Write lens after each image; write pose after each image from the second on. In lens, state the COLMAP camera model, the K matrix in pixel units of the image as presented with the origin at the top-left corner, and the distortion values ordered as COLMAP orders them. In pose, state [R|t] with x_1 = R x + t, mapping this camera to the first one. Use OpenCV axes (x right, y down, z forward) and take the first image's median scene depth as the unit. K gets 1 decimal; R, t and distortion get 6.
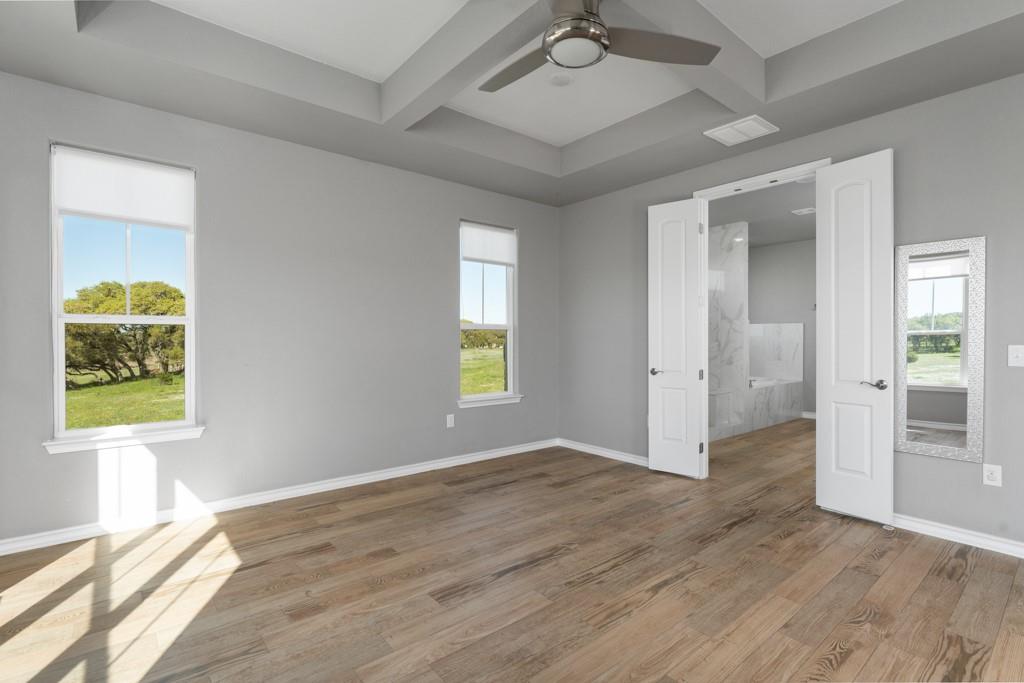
lens RADIAL K [[476.7, 0, 511.0], [0, 476.7, 342.8], [0, 0, 1]] dist [0.000489, 0.000037]
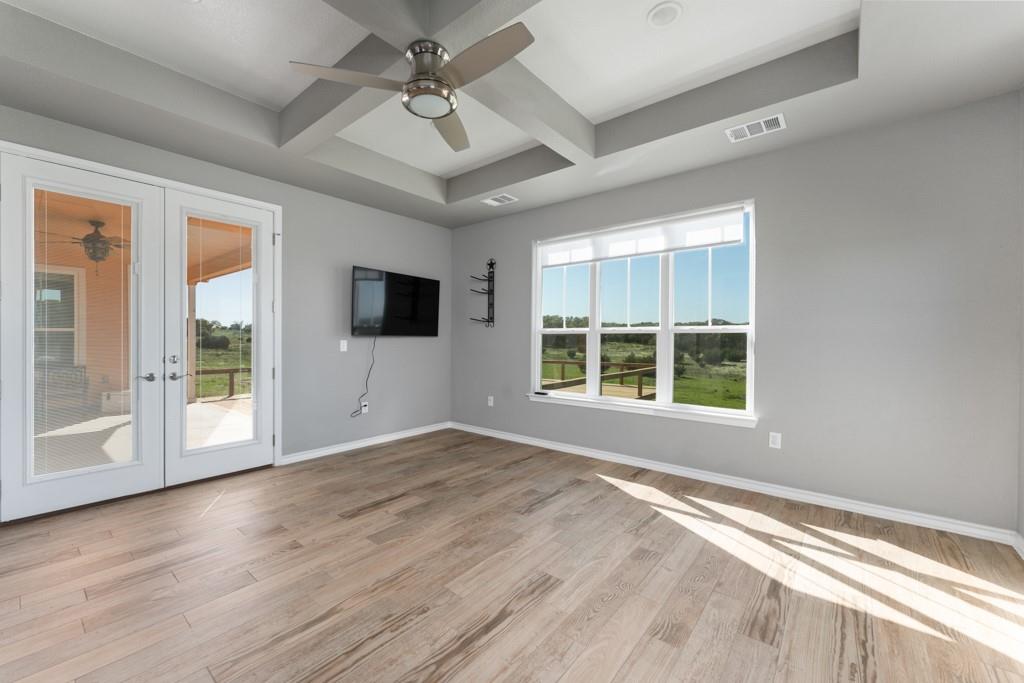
lens RADIAL K [[398.5, 0, 509.2], [0, 398.5, 338.6], [0, 0, 1]] dist [0.000467, 0.000095]
pose [[-0.981896, -0.004008, -0.189380, 0.116184], [-0.005944, 0.999936, 0.009652, -0.017745], [0.189329, 0.010603, -0.981856, 1.889745]]
